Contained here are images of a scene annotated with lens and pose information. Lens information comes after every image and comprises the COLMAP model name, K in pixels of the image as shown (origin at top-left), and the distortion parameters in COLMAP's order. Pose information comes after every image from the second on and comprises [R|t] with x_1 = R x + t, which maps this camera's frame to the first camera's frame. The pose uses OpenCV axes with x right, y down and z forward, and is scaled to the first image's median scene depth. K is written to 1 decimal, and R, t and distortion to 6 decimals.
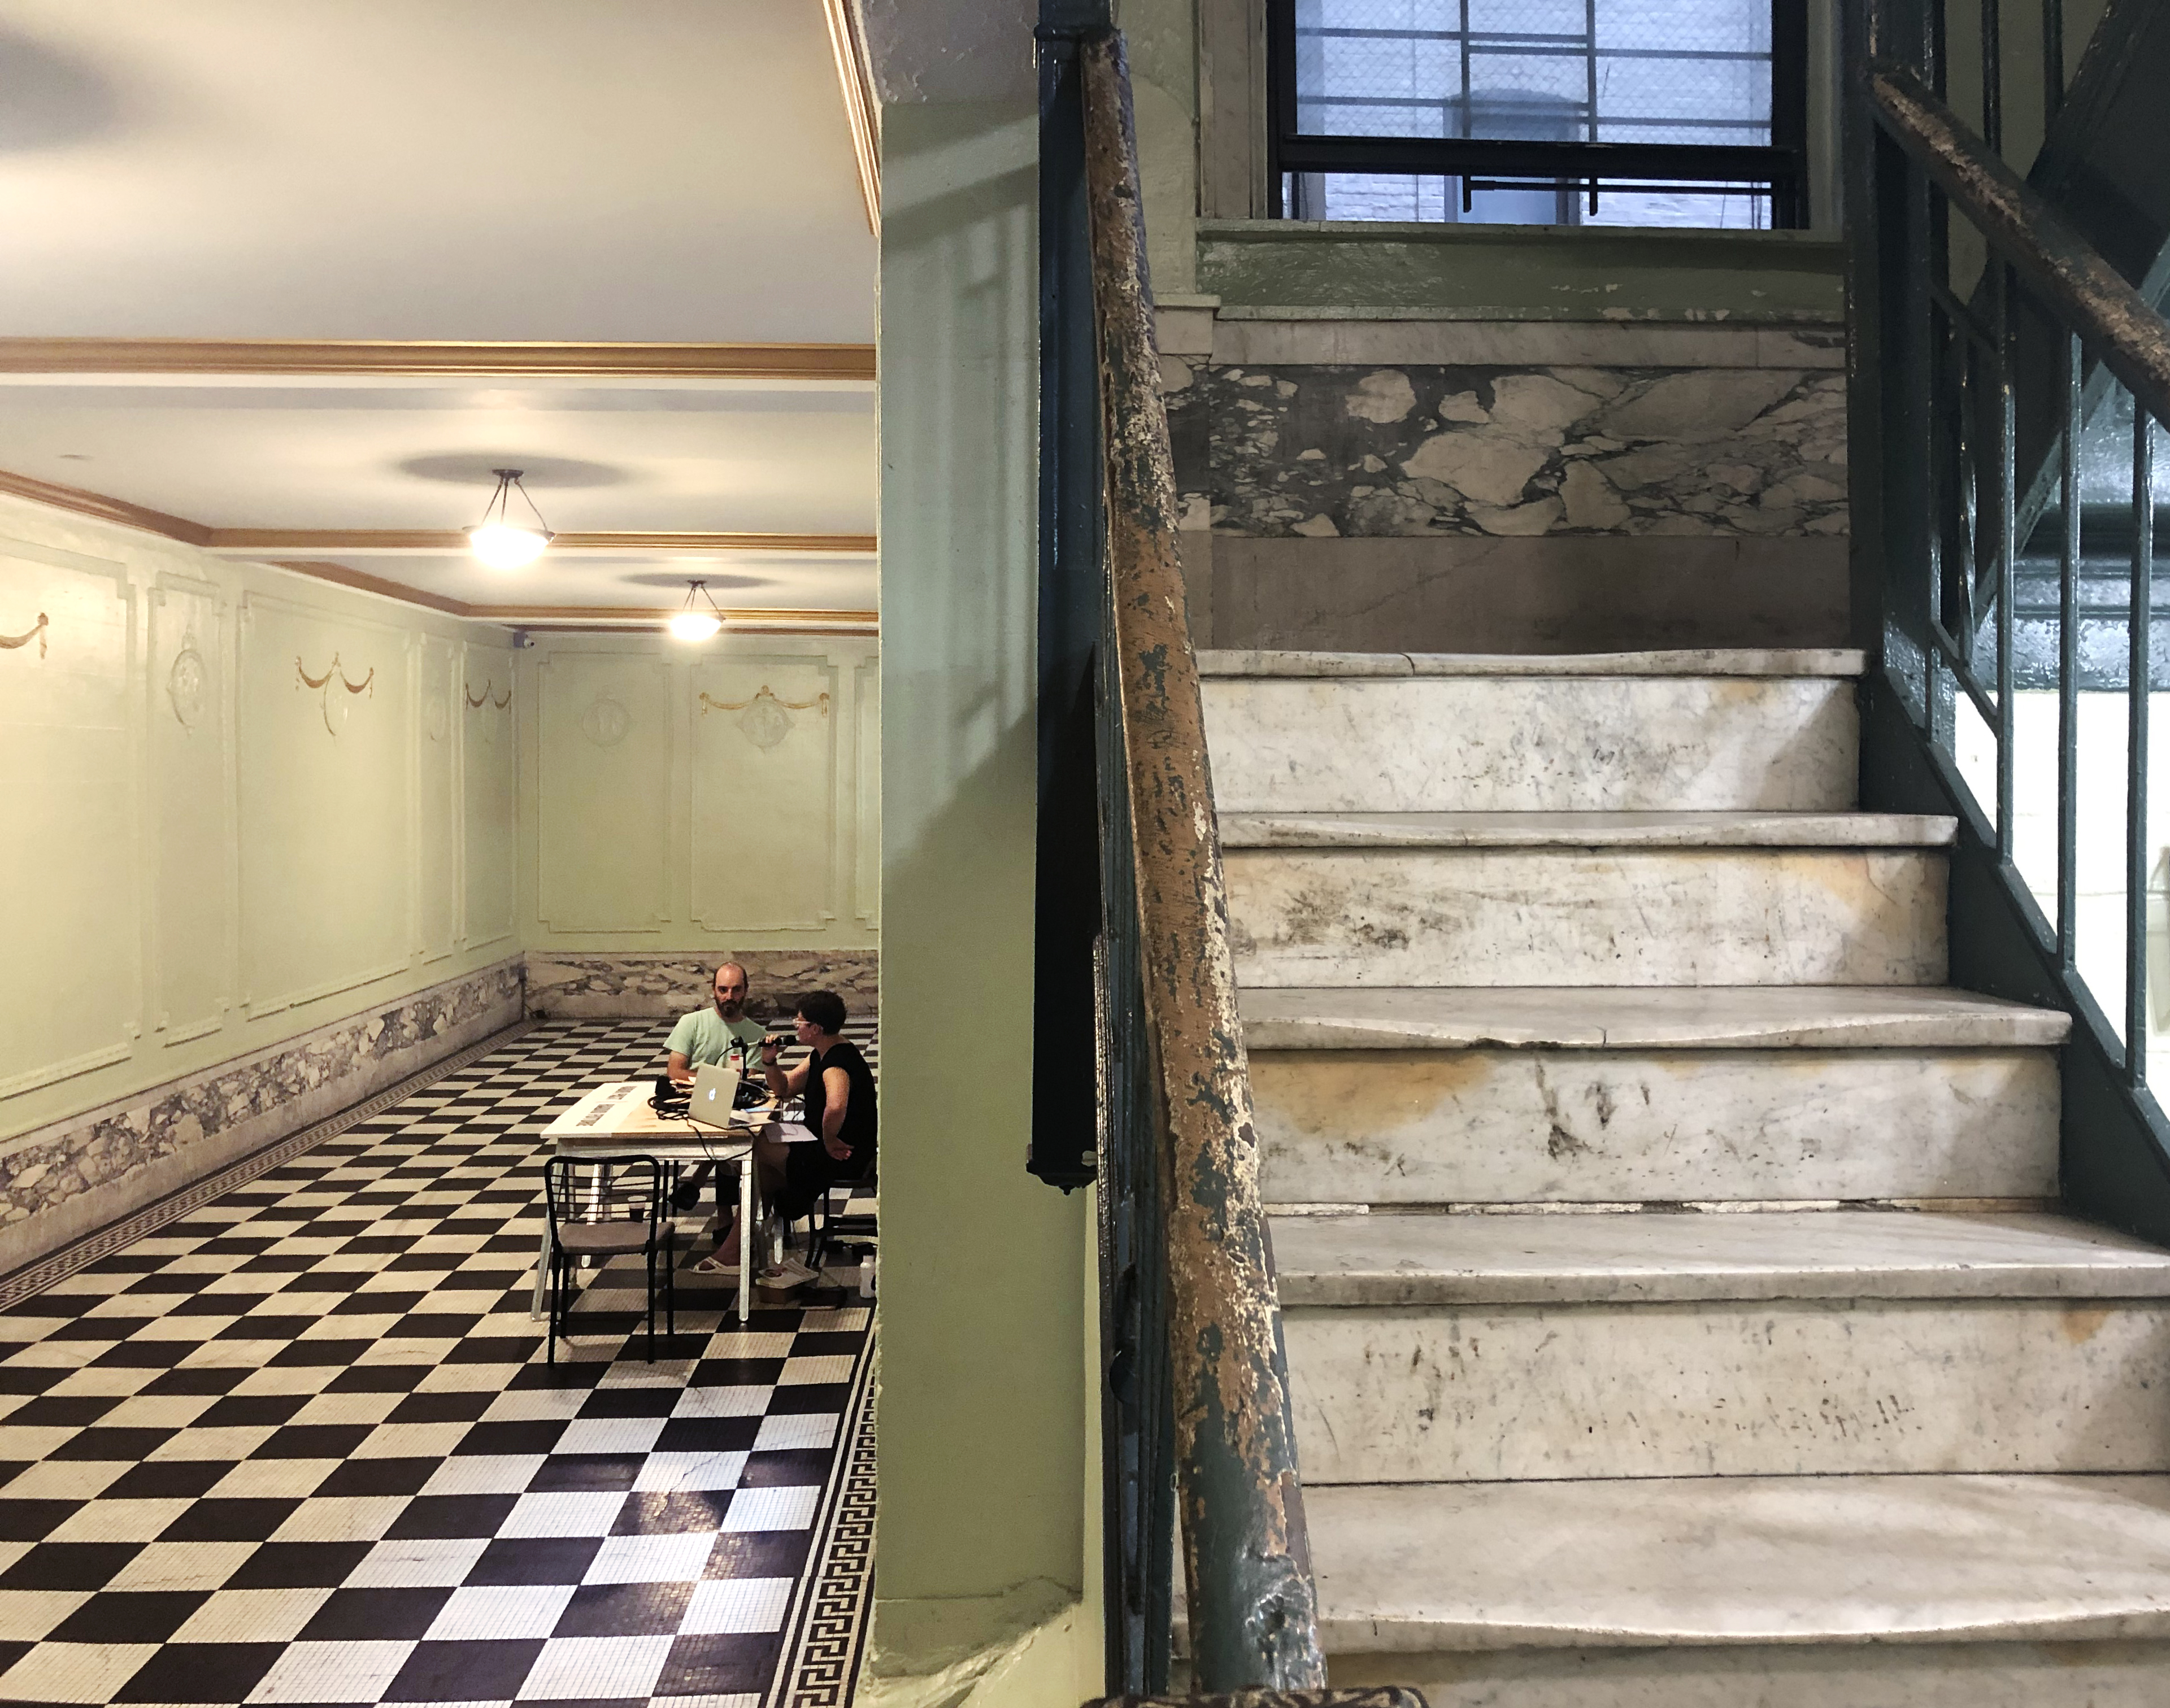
lens RADIAL K [[1961.6, 0, 1150.4], [0, 1961.6, 750.8], [0, 0, 1]] dist [0.004118, 0.000000]
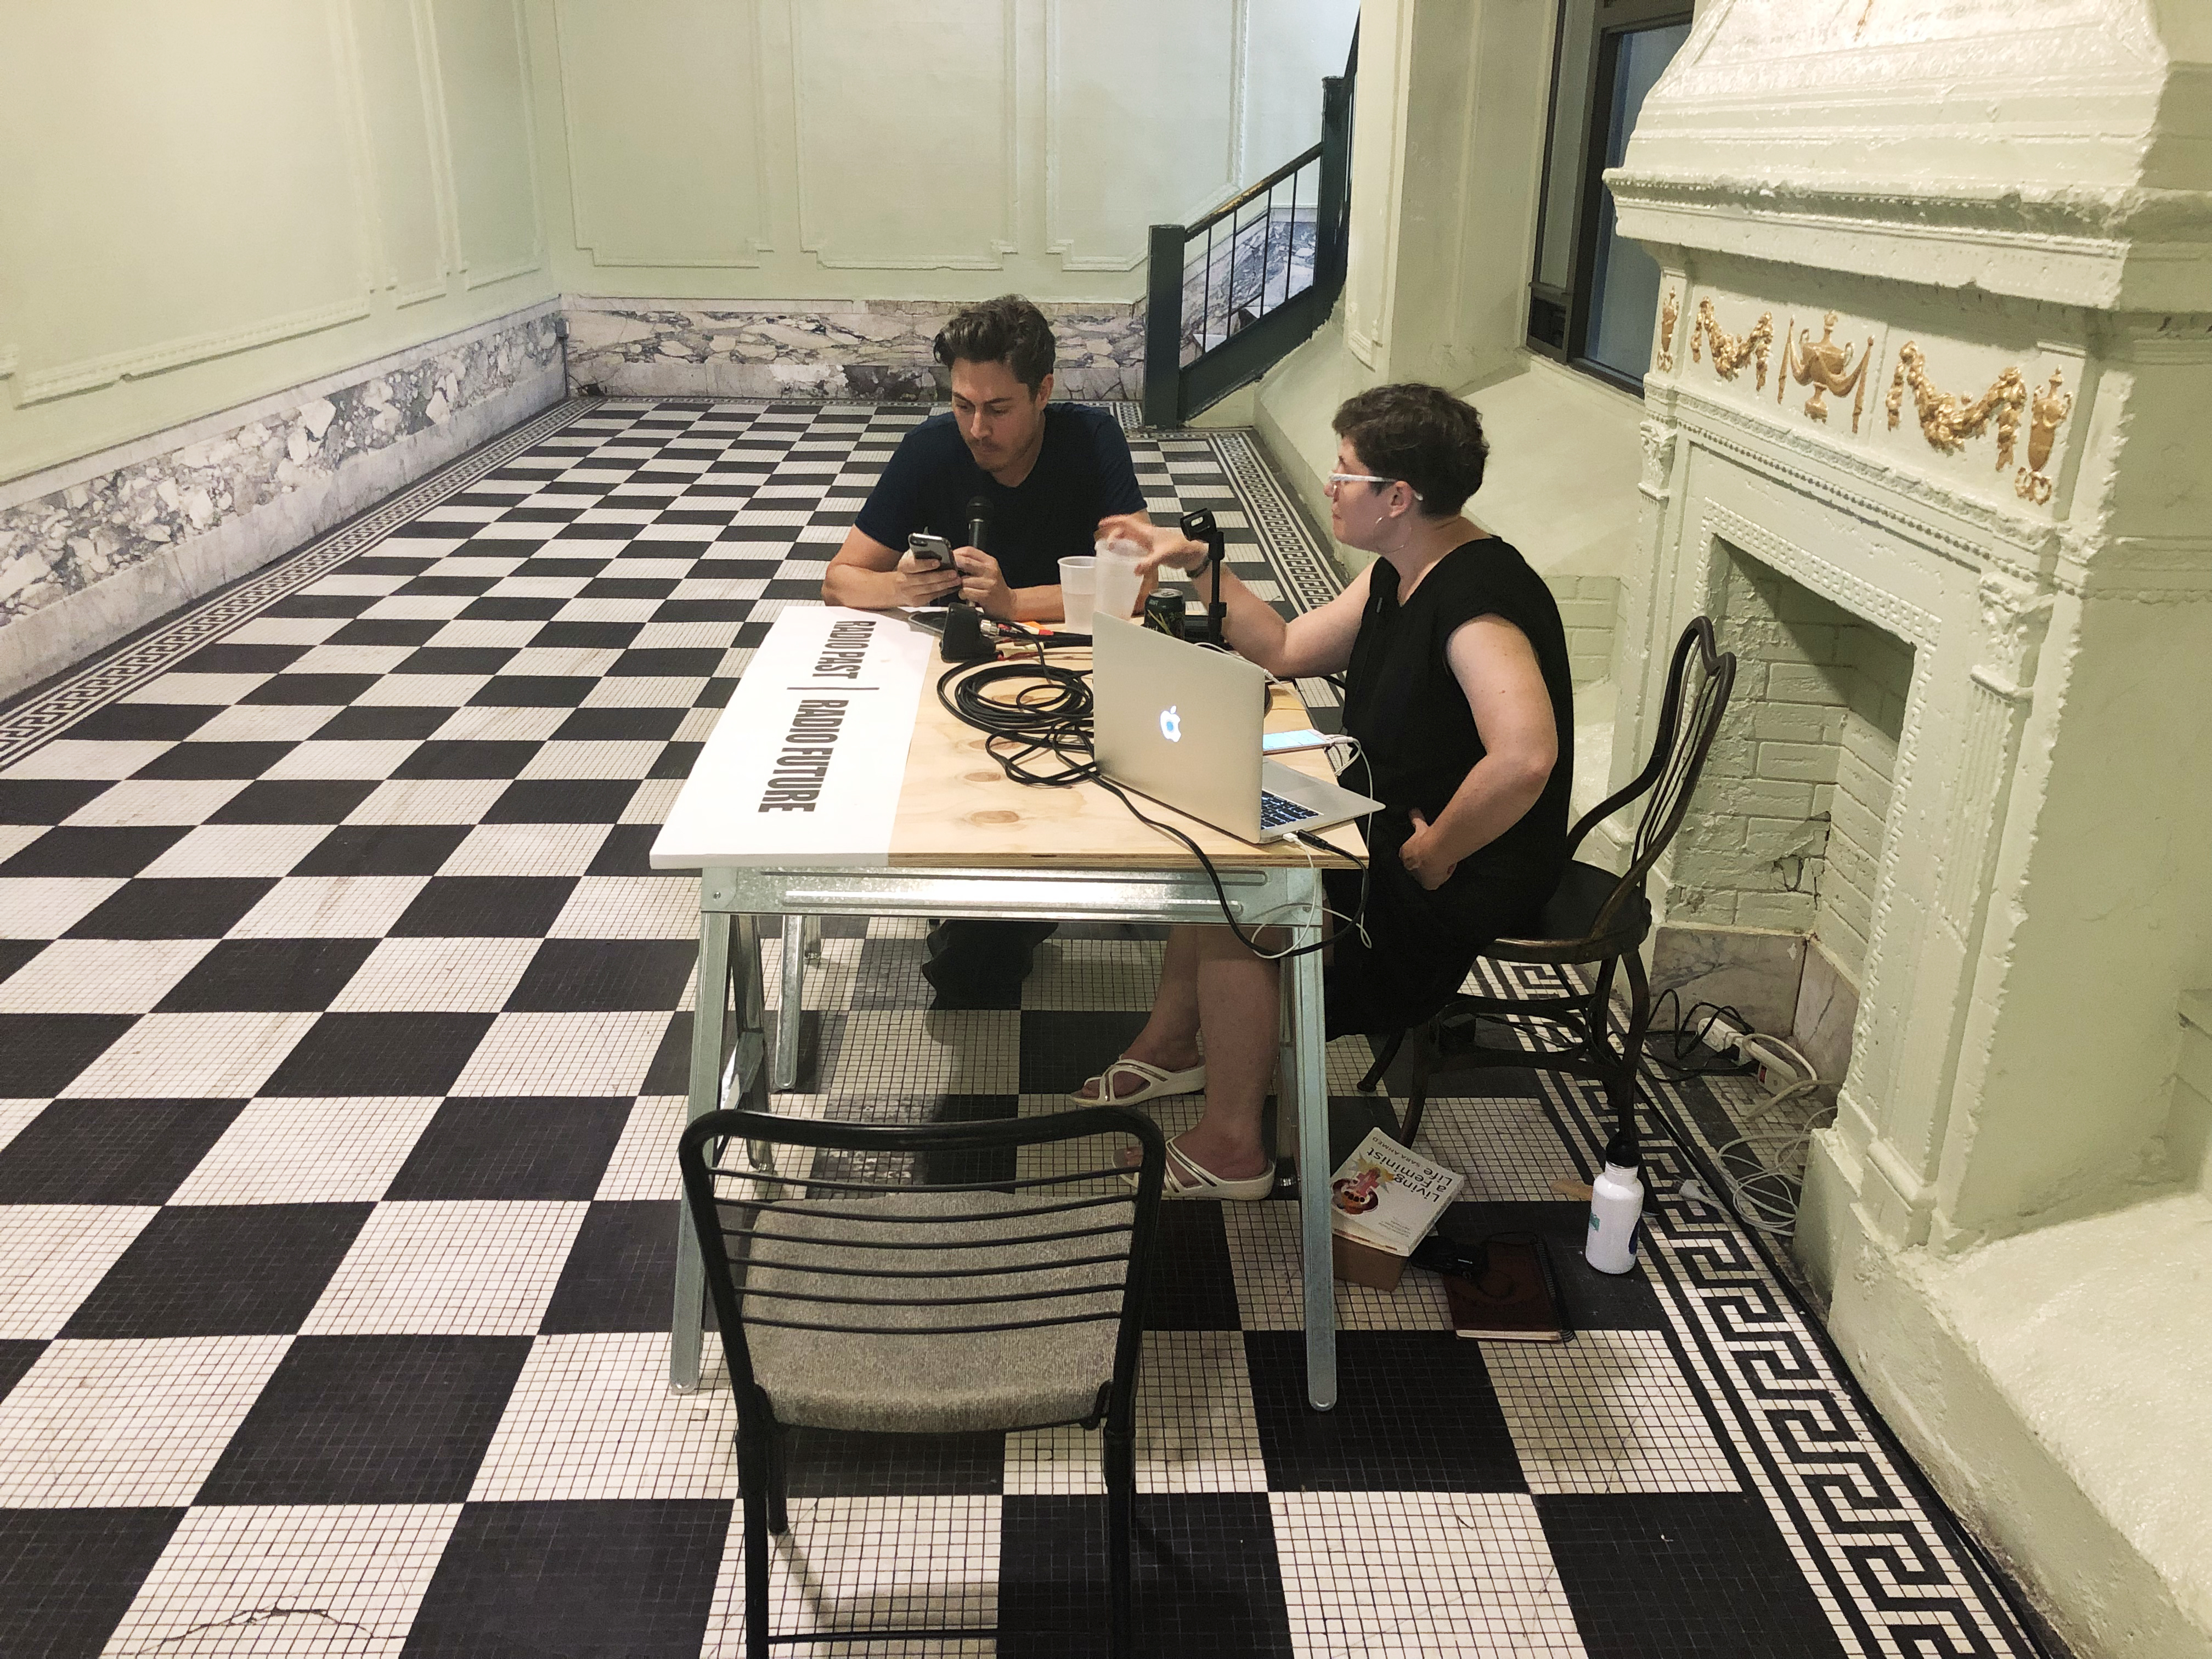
lens RADIAL K [[1812.1, 0, 1101.8], [0, 1812.1, 834.9], [0, 0, 1]] dist [0.028329, 0.010452]
pose [[0.999332, 0.024900, -0.026742, -0.140180], [-0.013279, 0.929307, 0.369070, 0.052112], [0.034041, -0.368469, 0.929017, 0.447348]]
